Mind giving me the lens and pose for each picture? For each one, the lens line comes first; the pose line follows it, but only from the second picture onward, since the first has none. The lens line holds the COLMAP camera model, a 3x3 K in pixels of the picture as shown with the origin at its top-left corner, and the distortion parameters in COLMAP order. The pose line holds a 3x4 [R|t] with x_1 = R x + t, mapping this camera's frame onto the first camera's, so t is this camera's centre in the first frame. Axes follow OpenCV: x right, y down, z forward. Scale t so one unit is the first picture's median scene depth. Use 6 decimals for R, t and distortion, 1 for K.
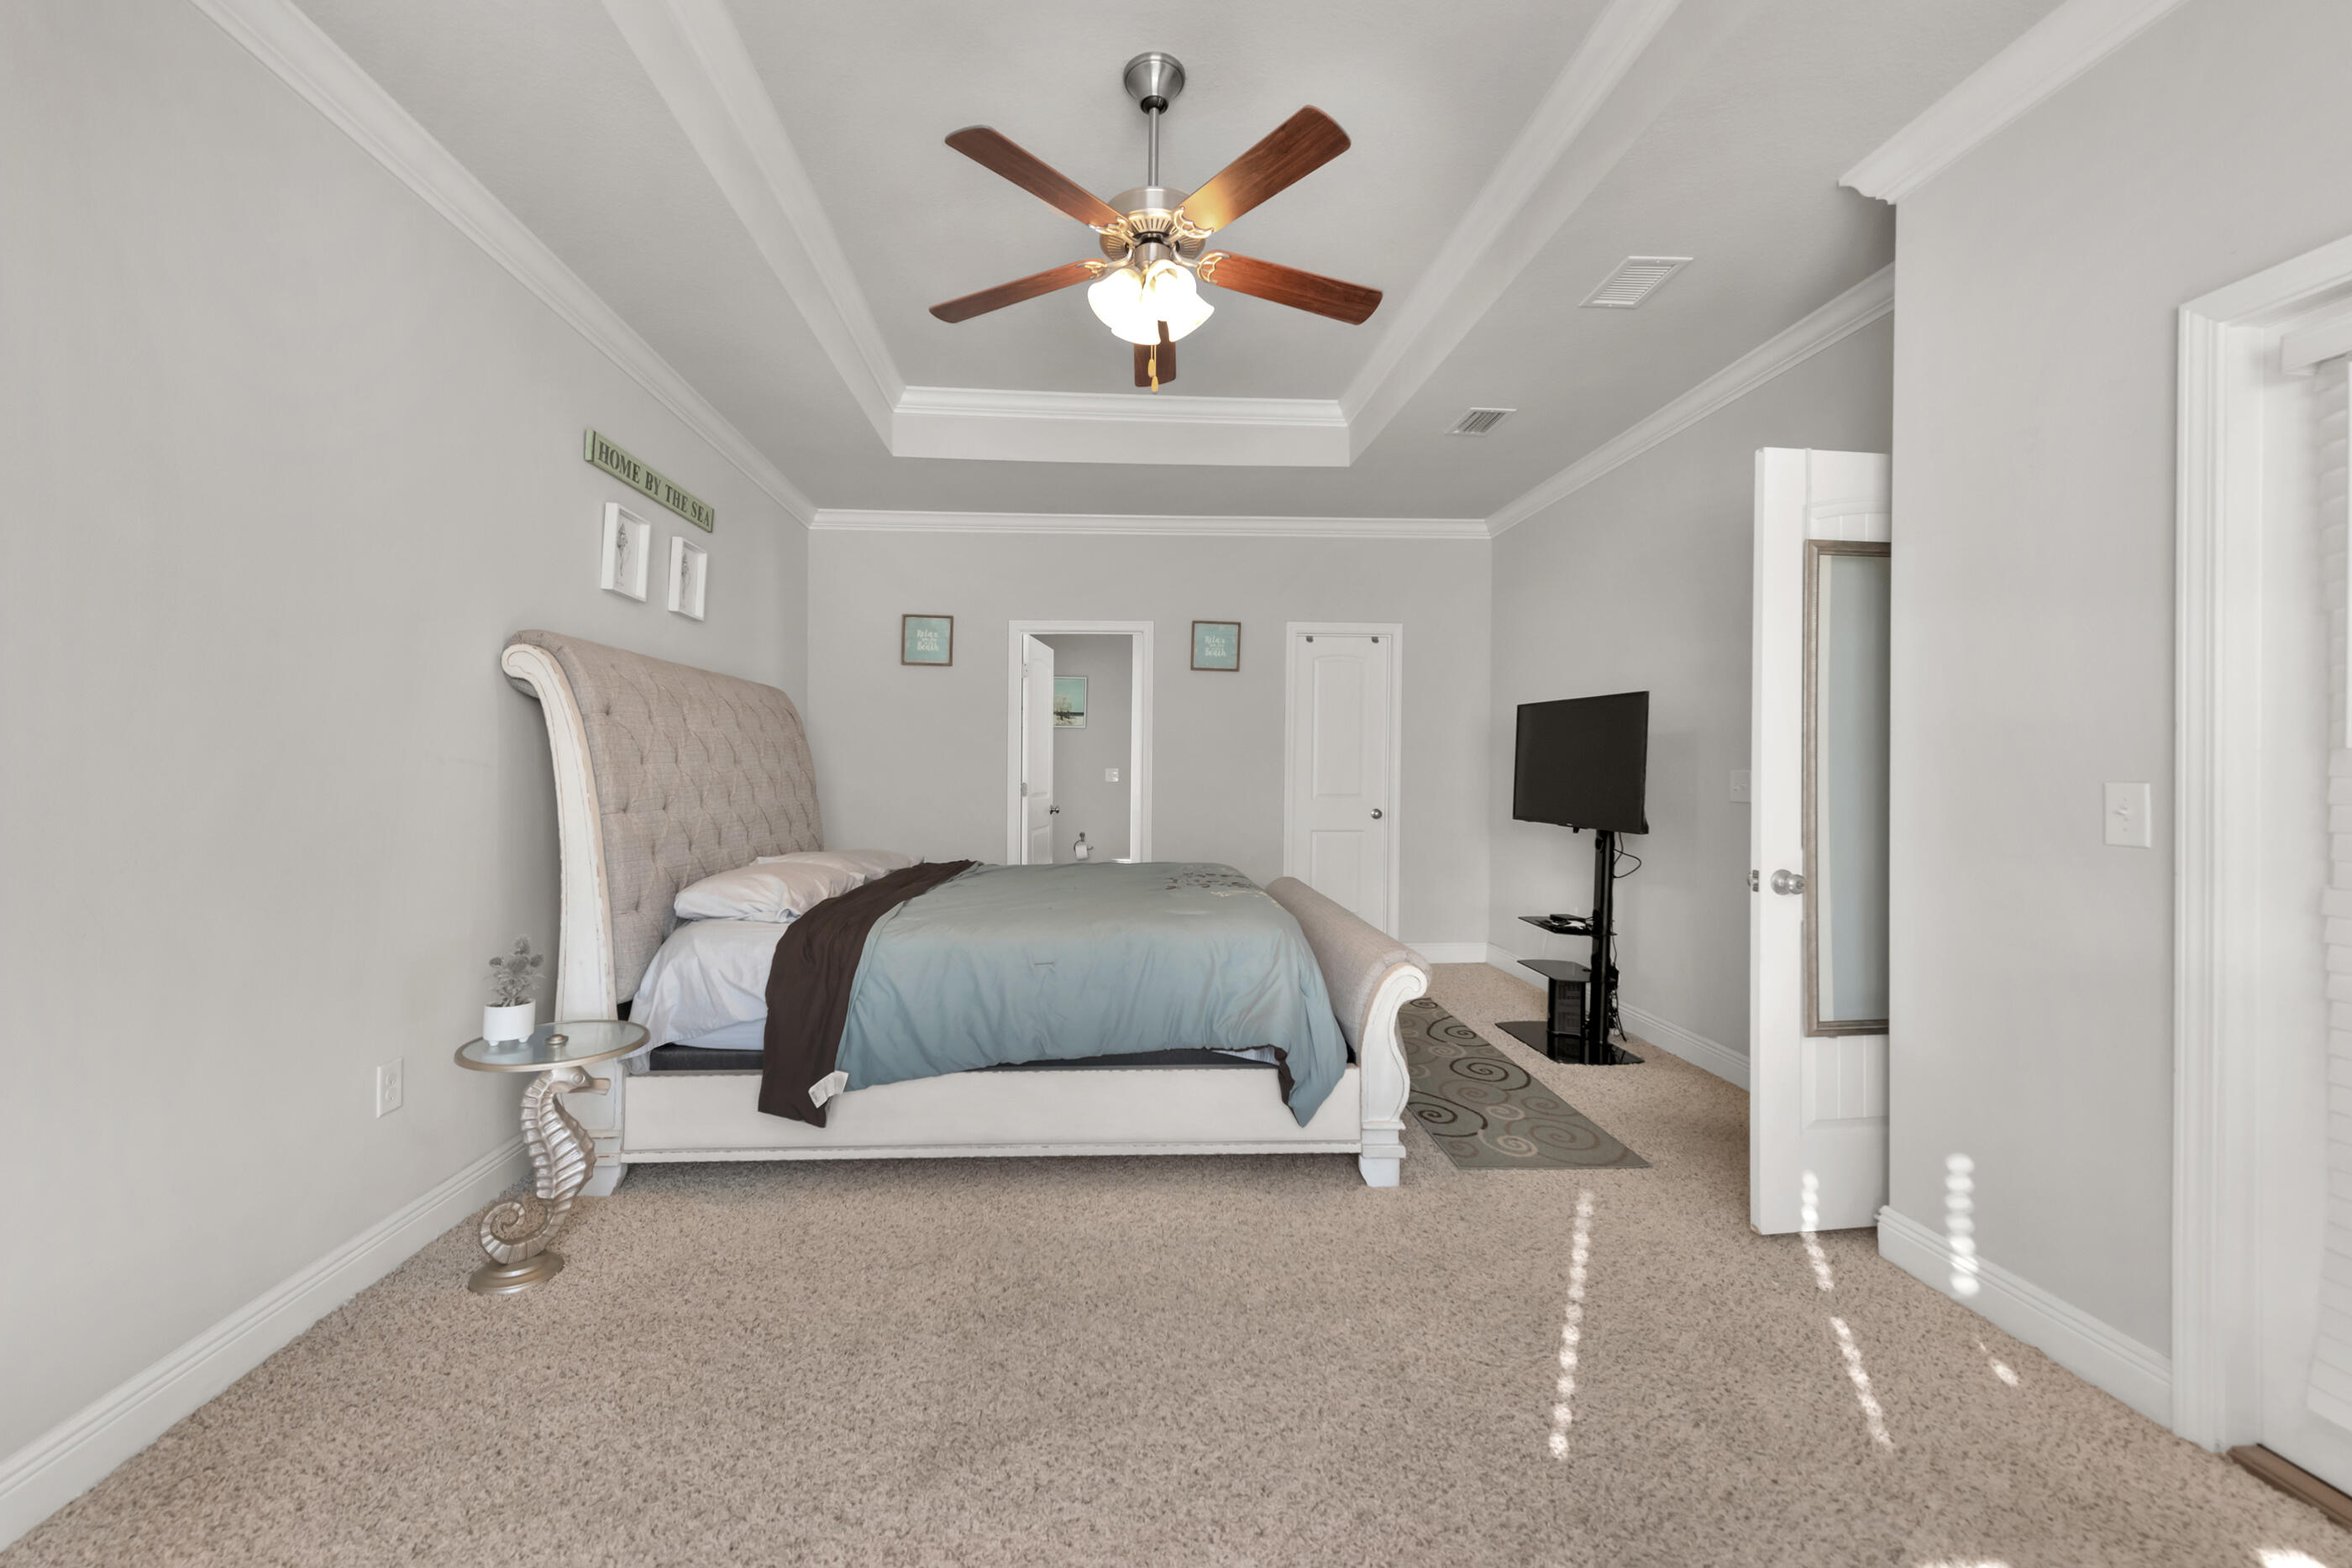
lens RADIAL K [[937.4, 0, 1176.0], [0, 937.4, 784.0], [0, 0, 1]] dist [-0.001149, -0.000069]
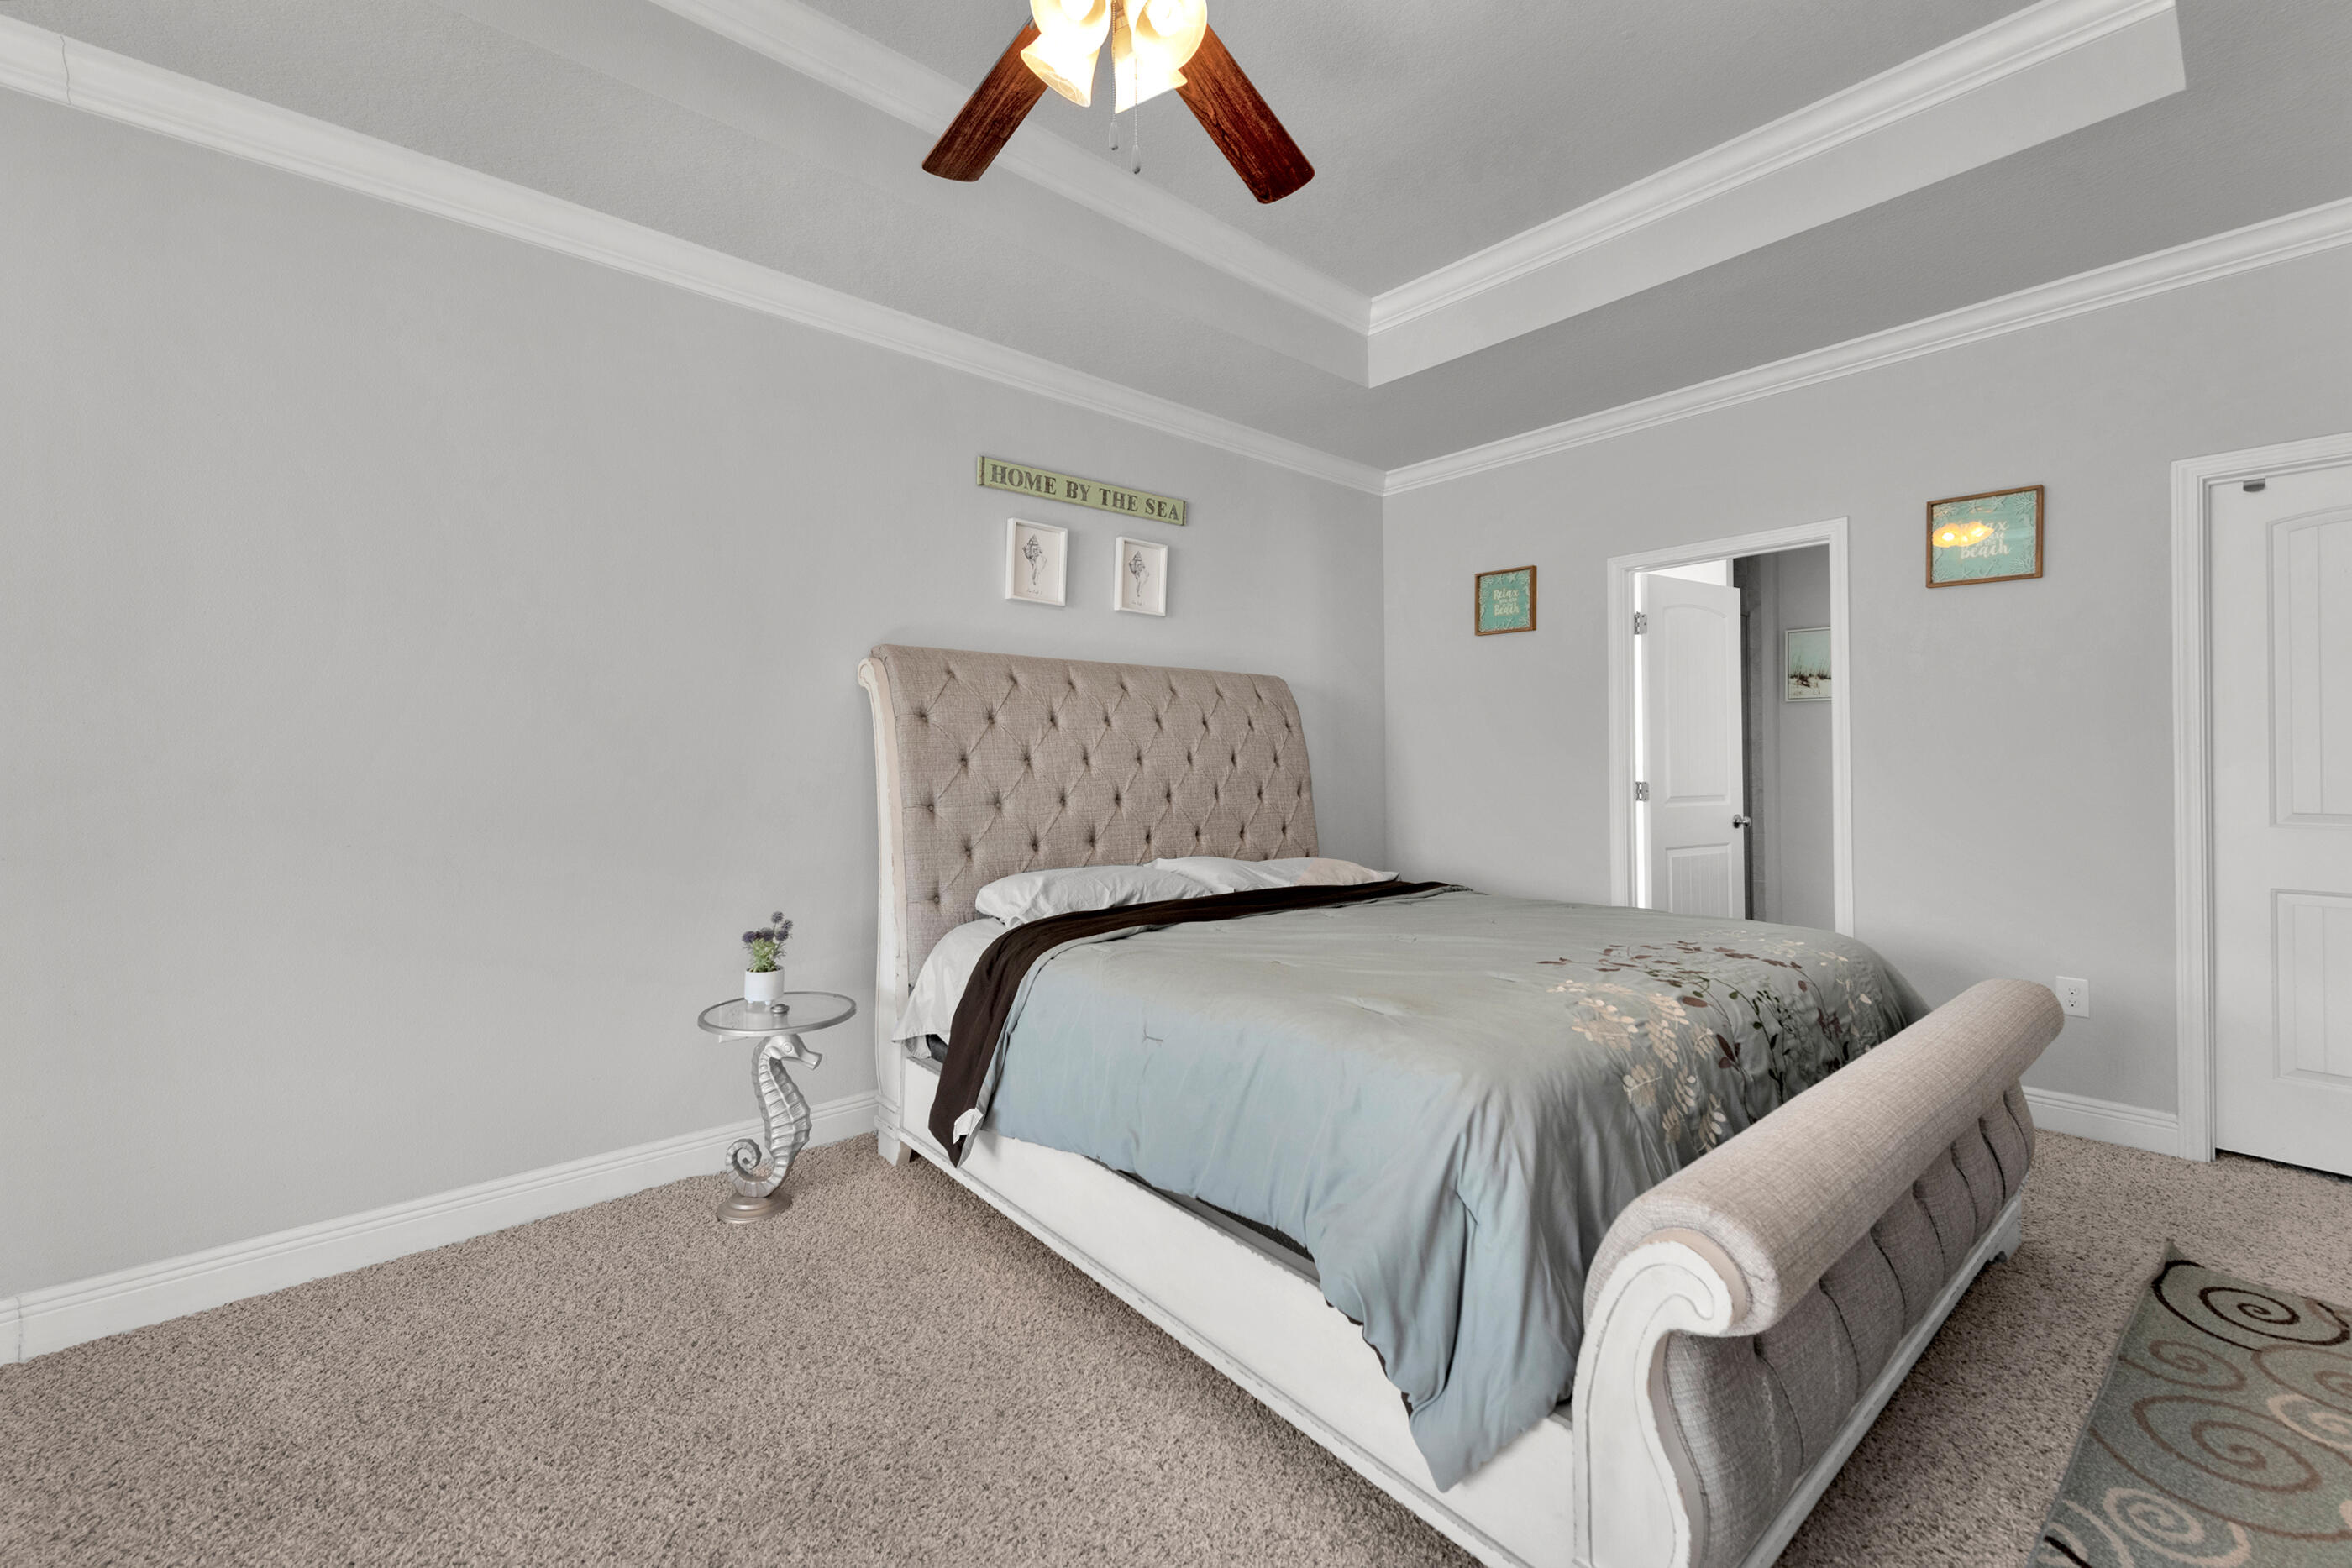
lens RADIAL K [[953.2, 0, 1181.8], [0, 953.2, 761.8], [0, 0, 1]] dist [0.007536, -0.000016]
pose [[0.604833, -0.007003, -0.796322, 0.313483], [-0.003683, 0.999926, -0.011591, -0.006477], [0.796344, 0.009944, 0.604762, 0.401867]]
